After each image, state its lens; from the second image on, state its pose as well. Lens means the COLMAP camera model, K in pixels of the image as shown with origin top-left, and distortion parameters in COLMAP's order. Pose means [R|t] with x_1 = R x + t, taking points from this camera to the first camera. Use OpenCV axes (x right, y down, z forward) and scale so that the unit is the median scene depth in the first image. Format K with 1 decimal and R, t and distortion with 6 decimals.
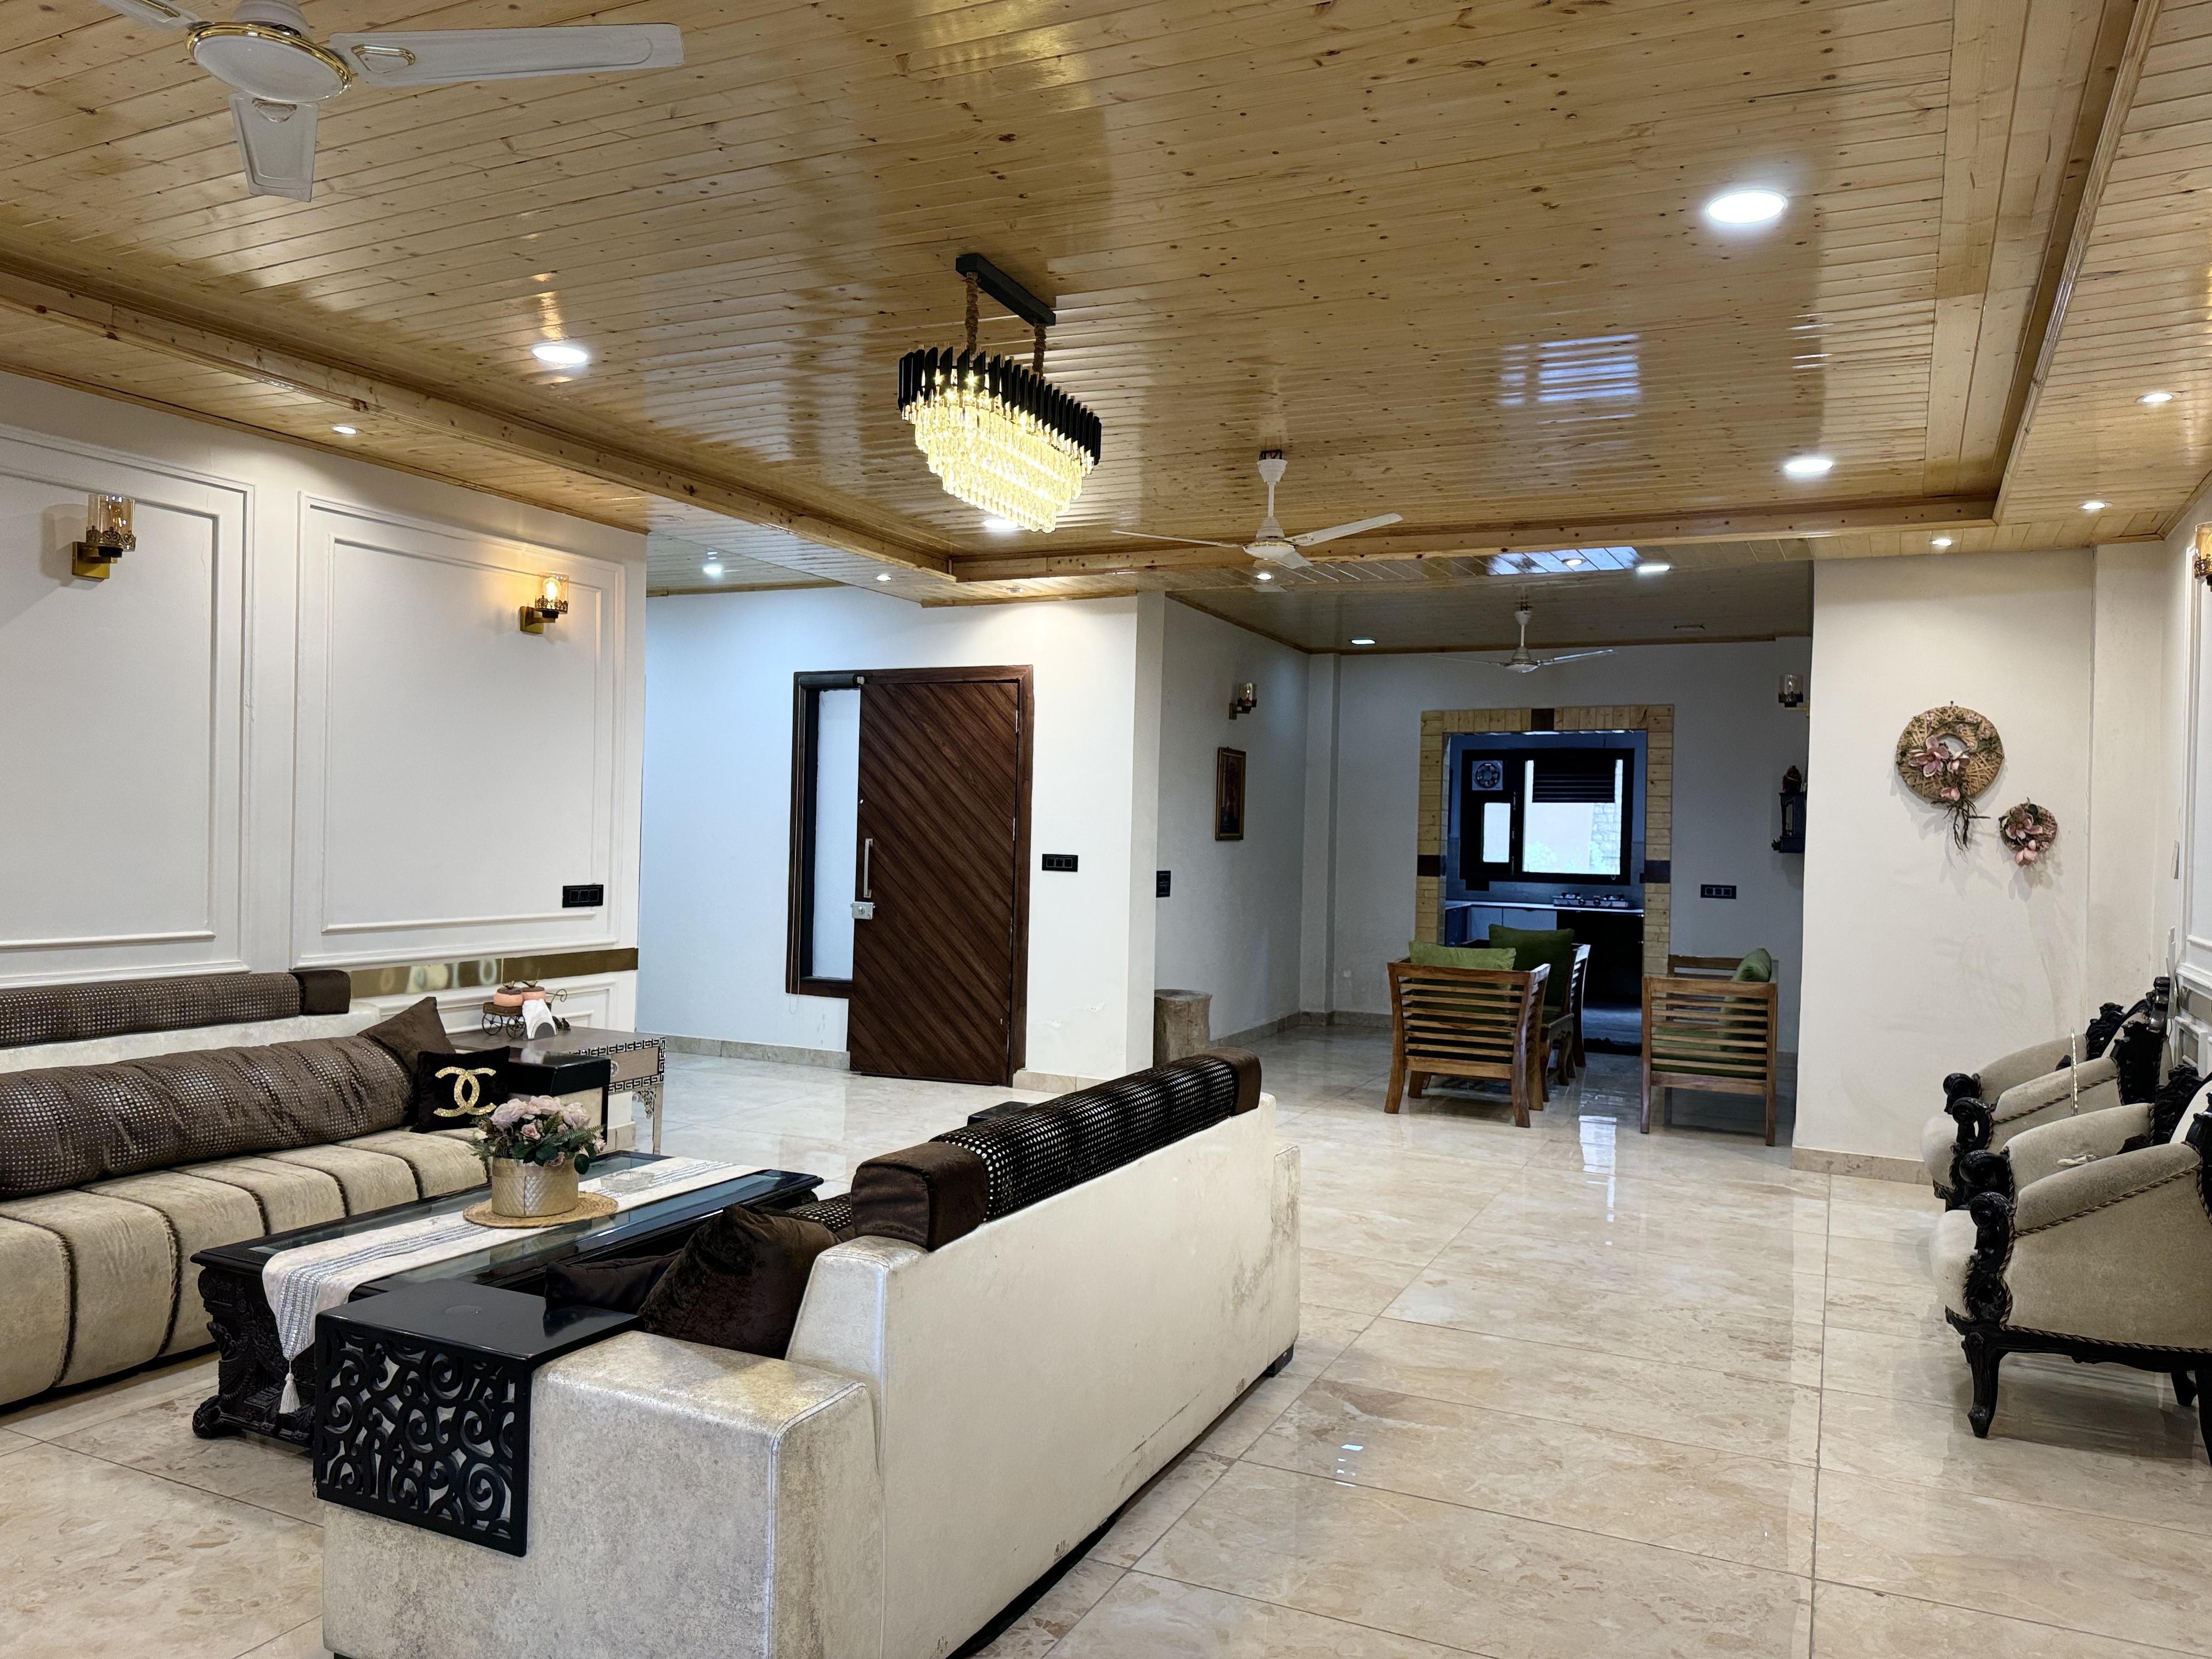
lens RADIAL K [[1519.8, 0, 1106.0], [0, 1519.8, 829.5], [0, 0, 1]] dist [0.001308, -0.000608]
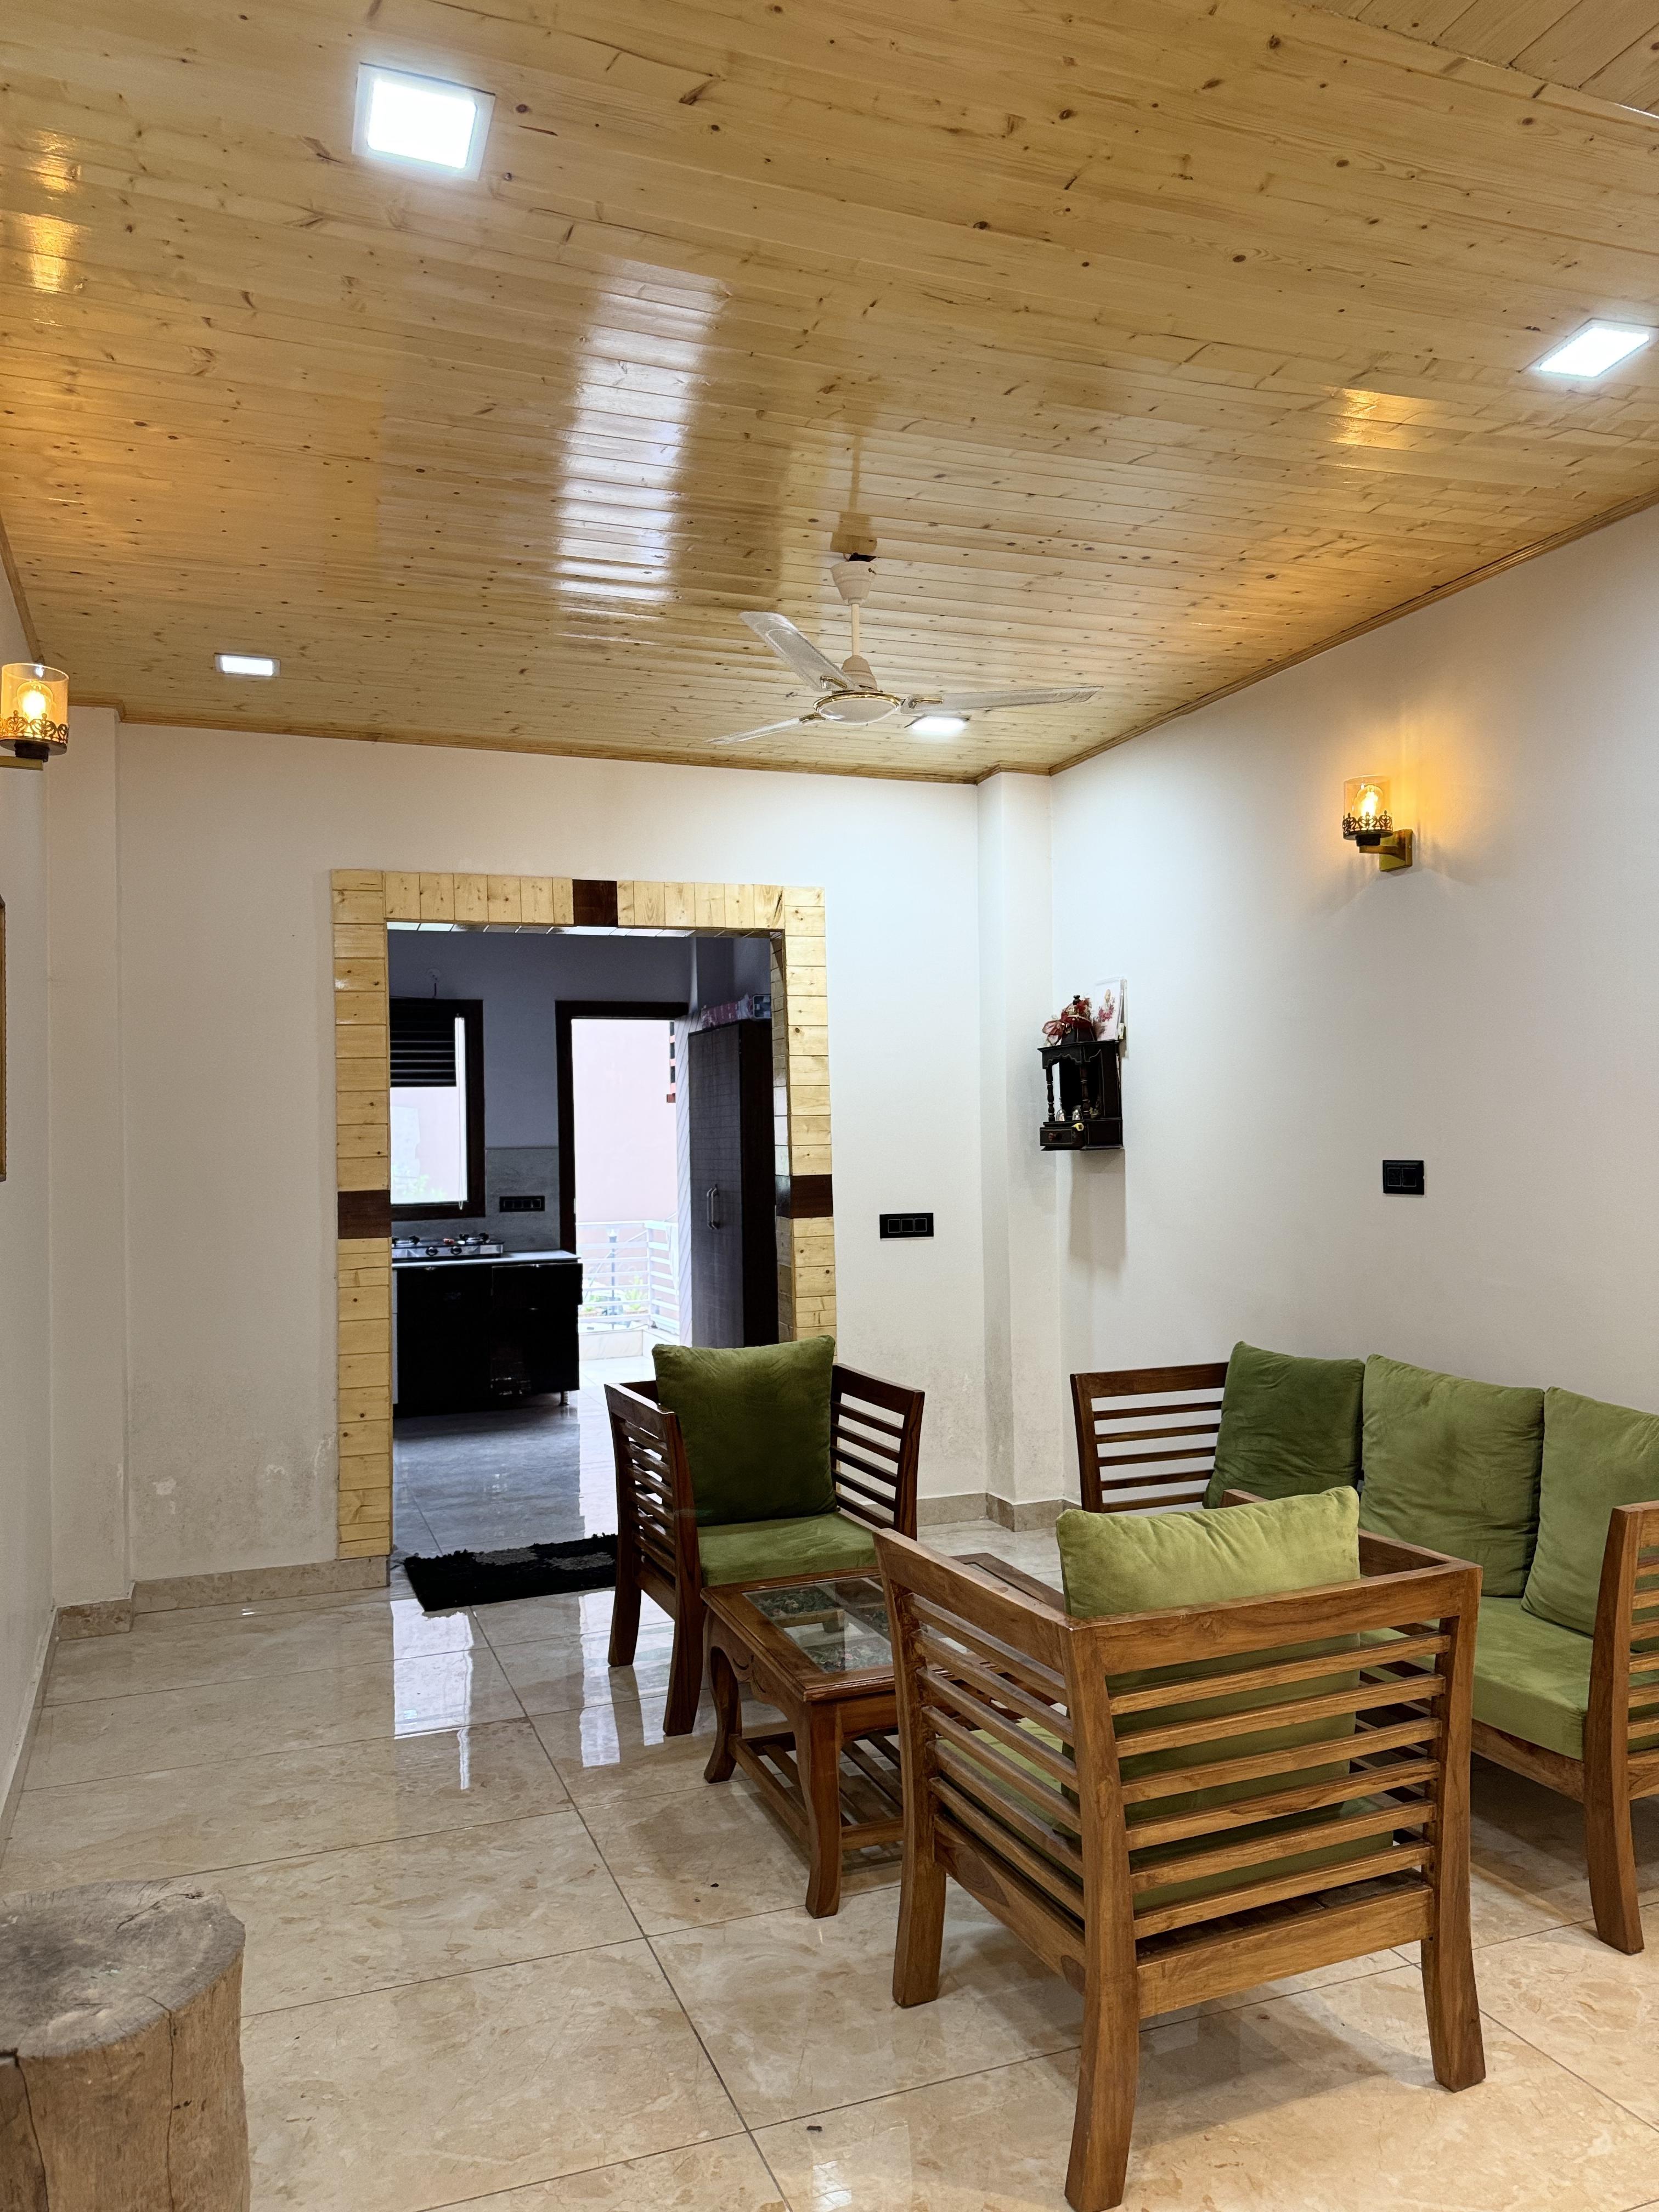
lens RADIAL K [[1519.8, 0, 829.5], [0, 1519.8, 1106.0], [0, 0, 1]] dist [0.001308, -0.000608]
pose [[0.685209, -0.022783, 0.727990, -0.015263], [0.038254, 0.999257, -0.004733, -0.000999], [-0.727341, 0.031091, 0.685571, 0.462569]]
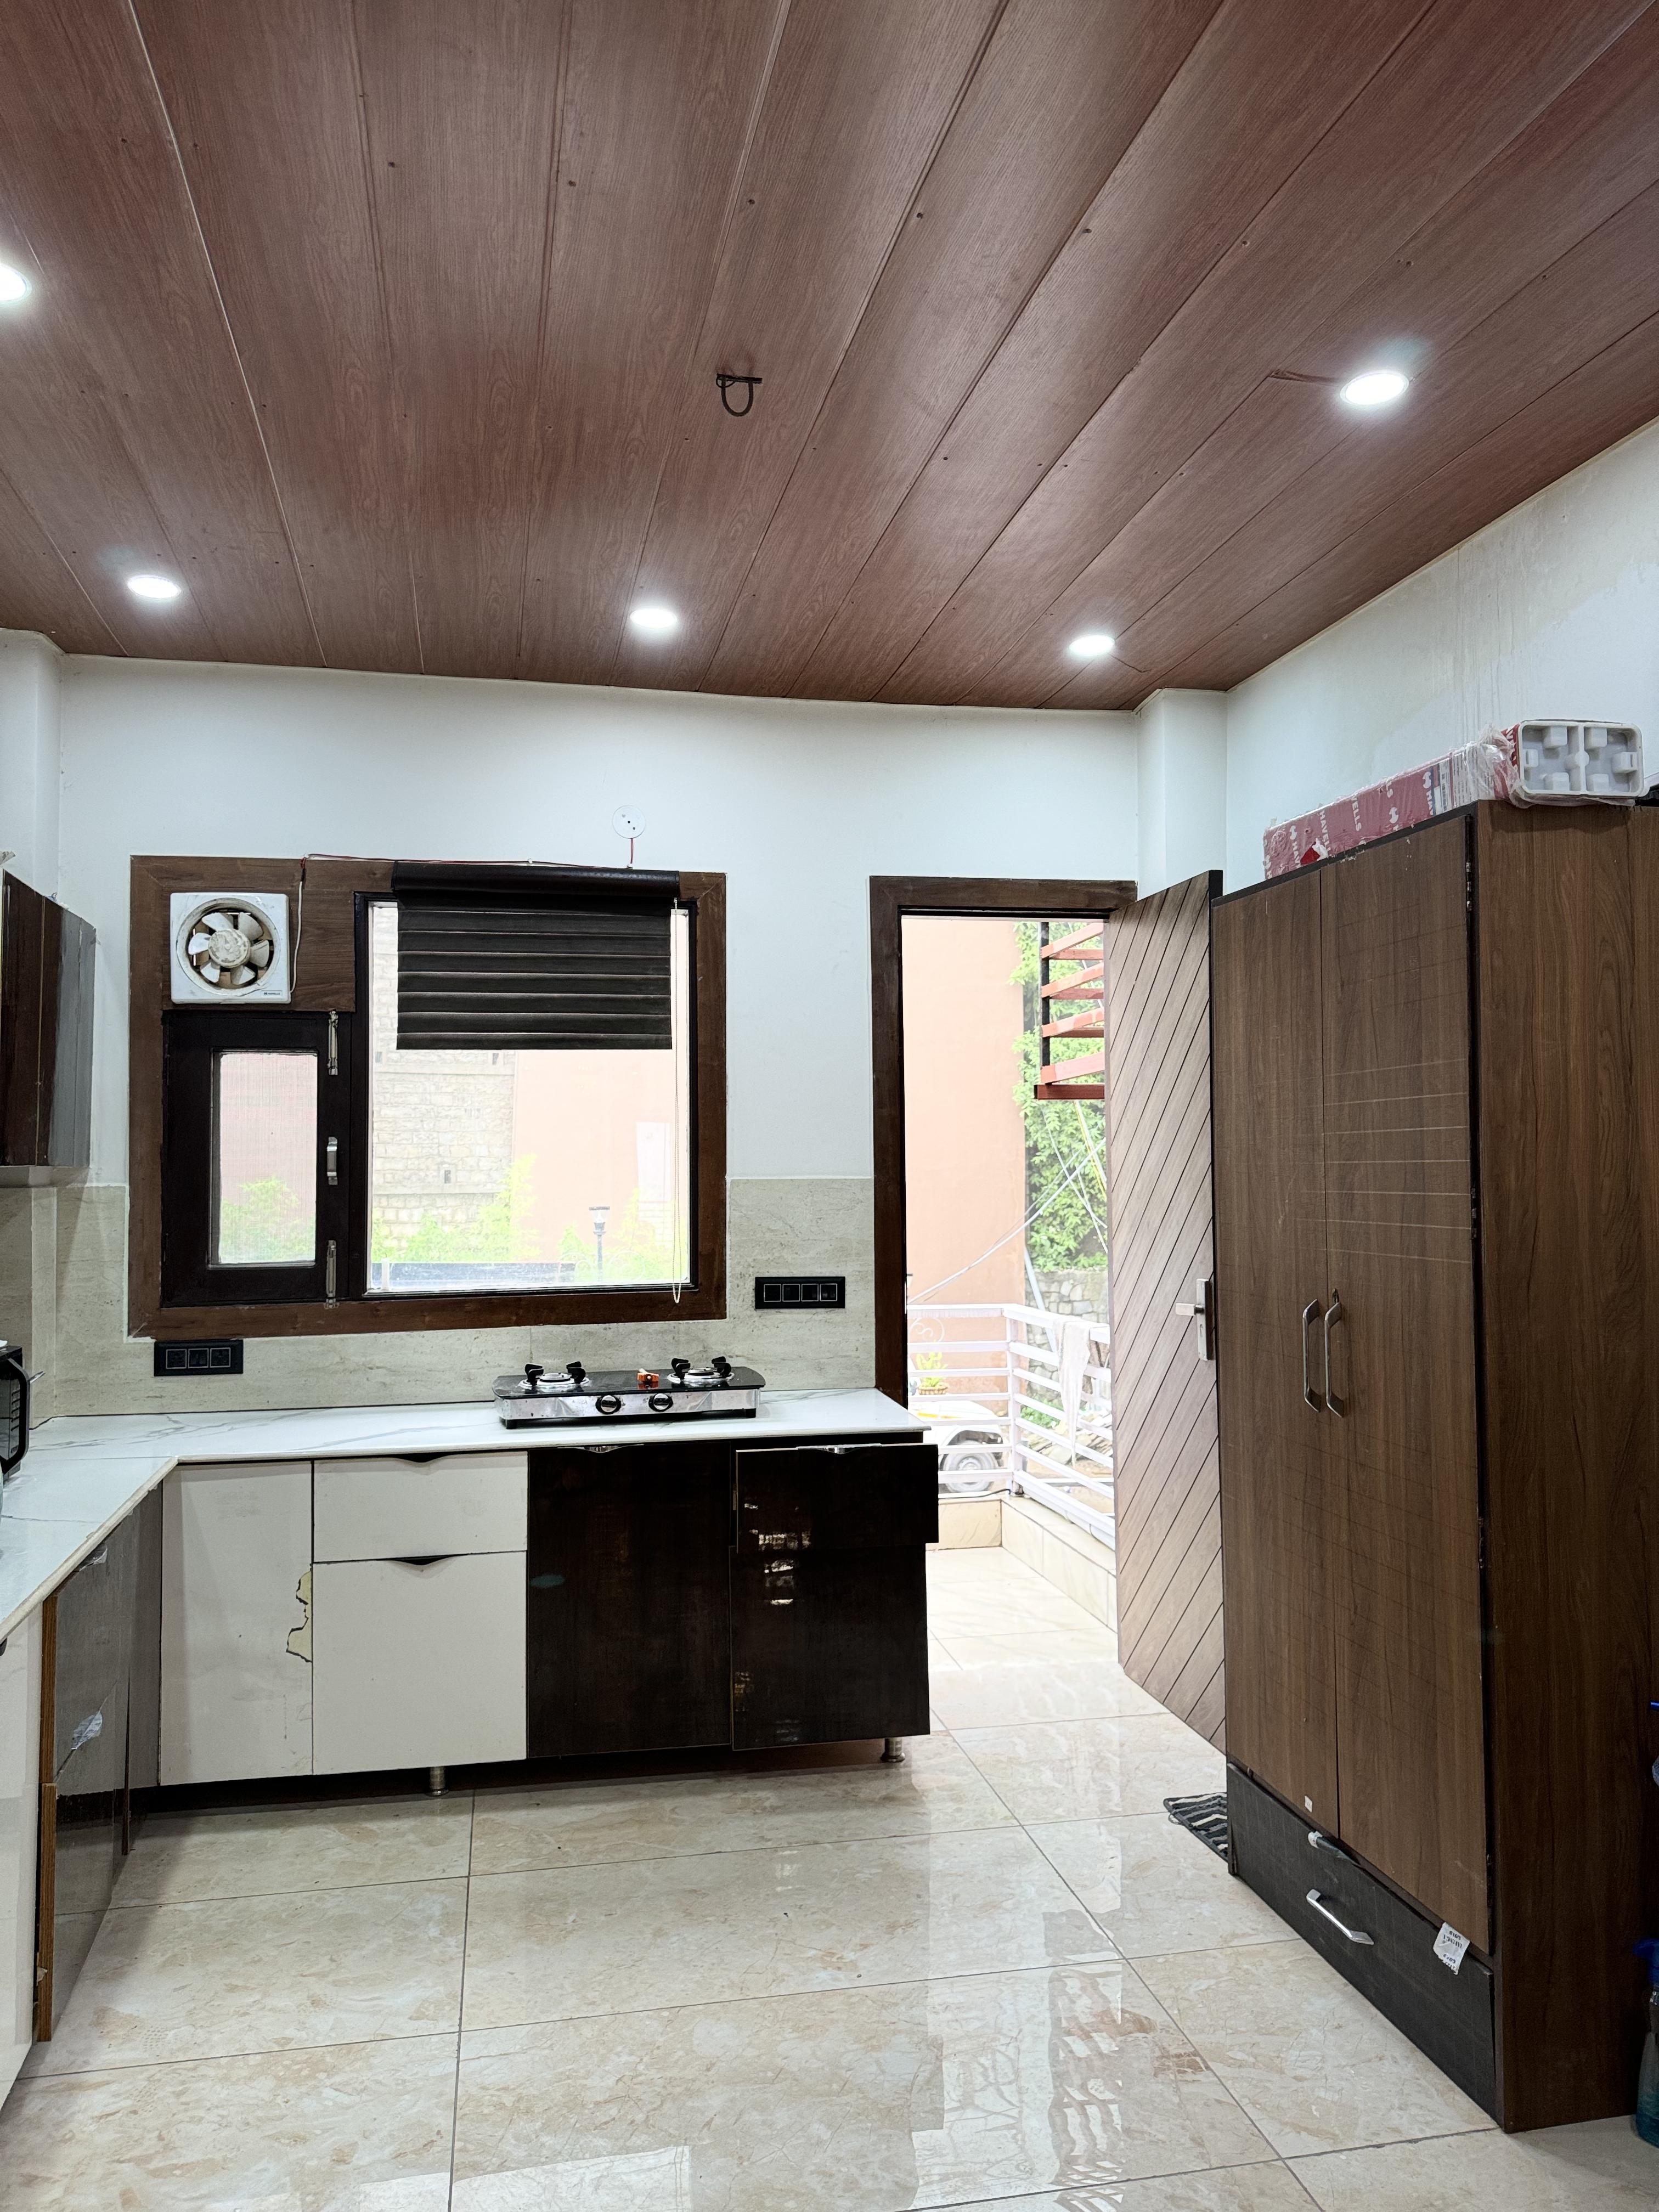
lens RADIAL K [[1519.8, 0, 829.5], [0, 1519.8, 1106.0], [0, 0, 1]] dist [0.001308, -0.000608]
pose [[0.792277, -0.000856, 0.610161, 0.175902], [0.024709, 0.999224, -0.030681, 0.003889], [-0.609661, 0.039384, 0.791683, 0.745278]]
